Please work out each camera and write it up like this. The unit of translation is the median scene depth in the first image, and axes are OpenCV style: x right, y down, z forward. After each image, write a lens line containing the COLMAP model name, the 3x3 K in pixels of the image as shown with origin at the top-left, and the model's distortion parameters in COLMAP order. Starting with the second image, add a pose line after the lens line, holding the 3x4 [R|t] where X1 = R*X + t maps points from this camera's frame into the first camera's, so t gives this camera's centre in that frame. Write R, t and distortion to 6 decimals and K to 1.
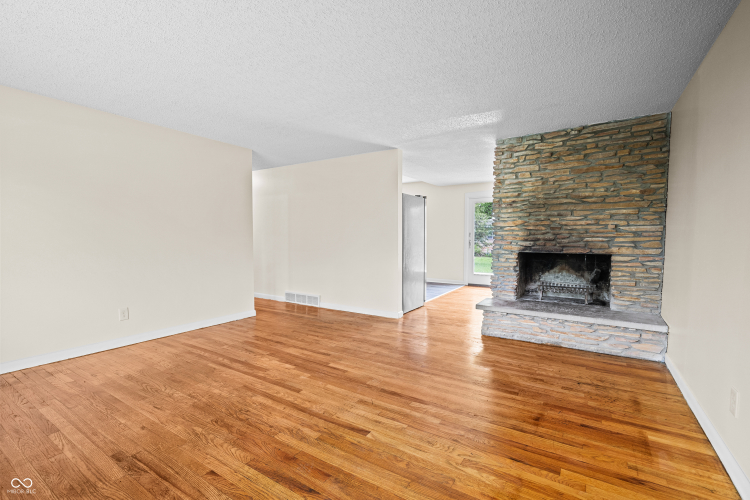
lens RADIAL K [[338.5, 0, 372.5], [0, 338.5, 253.0], [0, 0, 1]] dist [0.000110, 0.000147]
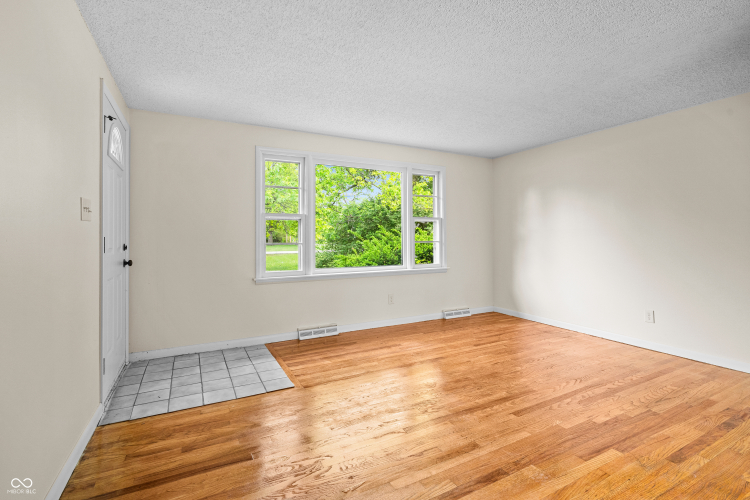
lens RADIAL K [[347.6, 0, 373.5], [0, 347.6, 234.9], [0, 0, 1]] dist [0.000149, 0.000750]
pose [[-0.485596, -0.008645, -0.874141, 0.522845], [-0.037846, 0.999221, 0.011142, -0.034862], [0.873364, 0.038493, -0.485545, 0.769693]]
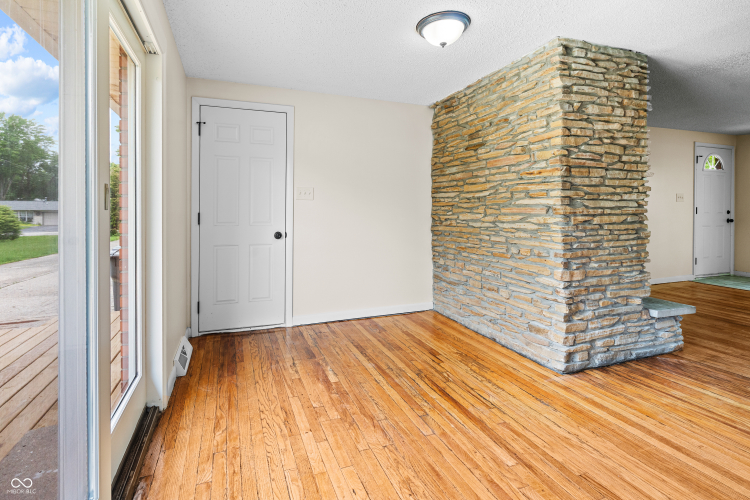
lens RADIAL K [[359.2, 0, 364.8], [0, 359.2, 210.2], [0, 0, 1]] dist [-0.000337, 0.000165]
pose [[-0.805620, -0.003614, 0.592422, 0.445205], [0.029886, 0.998460, 0.046732, -0.109417], [-0.591678, 0.055353, -0.804272, 2.165083]]
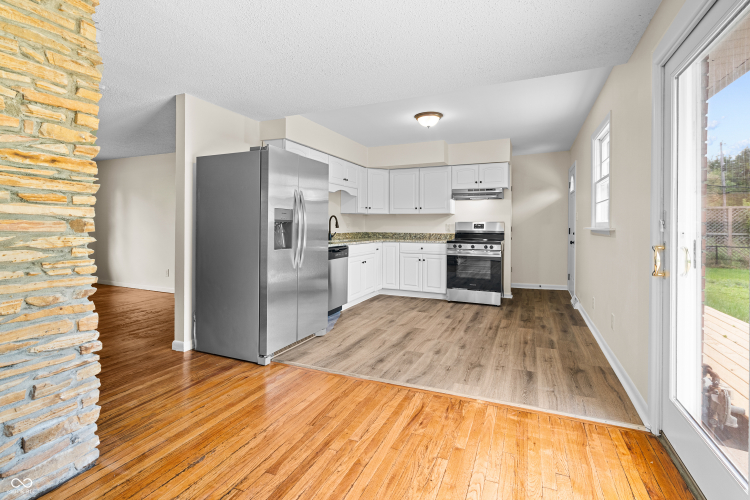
lens RADIAL K [[354.8, 0, 373.6], [0, 354.8, 228.7], [0, 0, 1]] dist [-0.000480, -0.000047]
pose [[0.155330, 0.004288, -0.987853, 1.066674], [-0.054291, 0.998516, -0.004203, -0.079462], [0.986370, 0.054284, 0.155333, 1.672447]]
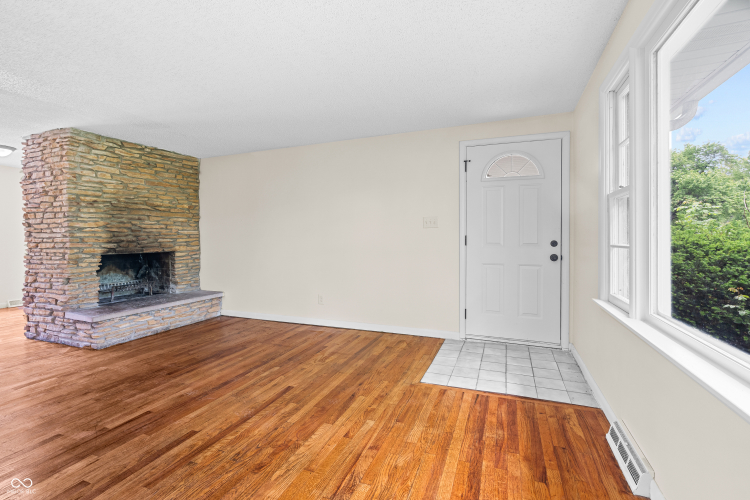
lens RADIAL K [[345.6, 0, 373.9], [0, 345.6, 238.8], [0, 0, 1]] dist [-0.001679, 0.000362]
pose [[-0.202677, -0.005536, 0.979230, -0.770108], [0.051940, 0.998516, 0.016395, -0.027501], [-0.977867, 0.054184, -0.202089, 0.508679]]
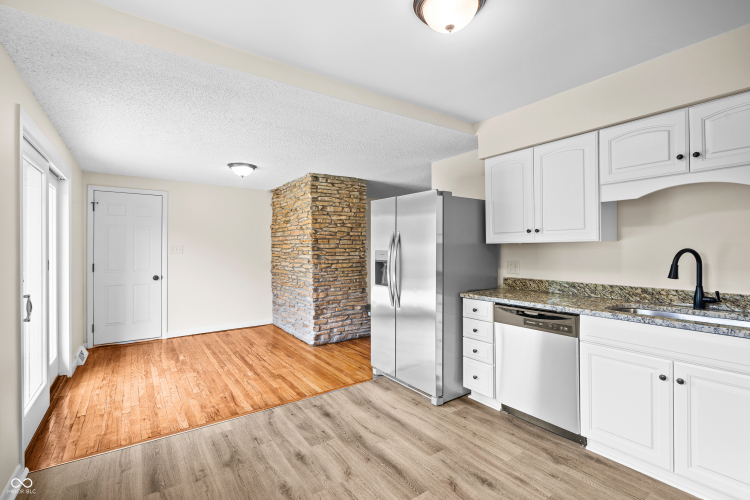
lens RADIAL K [[340.0, 0, 370.1], [0, 340.0, 248.8], [0, 0, 1]] dist [-0.000411, 0.000424]
pose [[-0.925971, 0.001571, 0.377592, -0.129745], [0.021860, 0.998537, 0.049454, -0.171258], [-0.376962, 0.054047, -0.924651, 2.472286]]
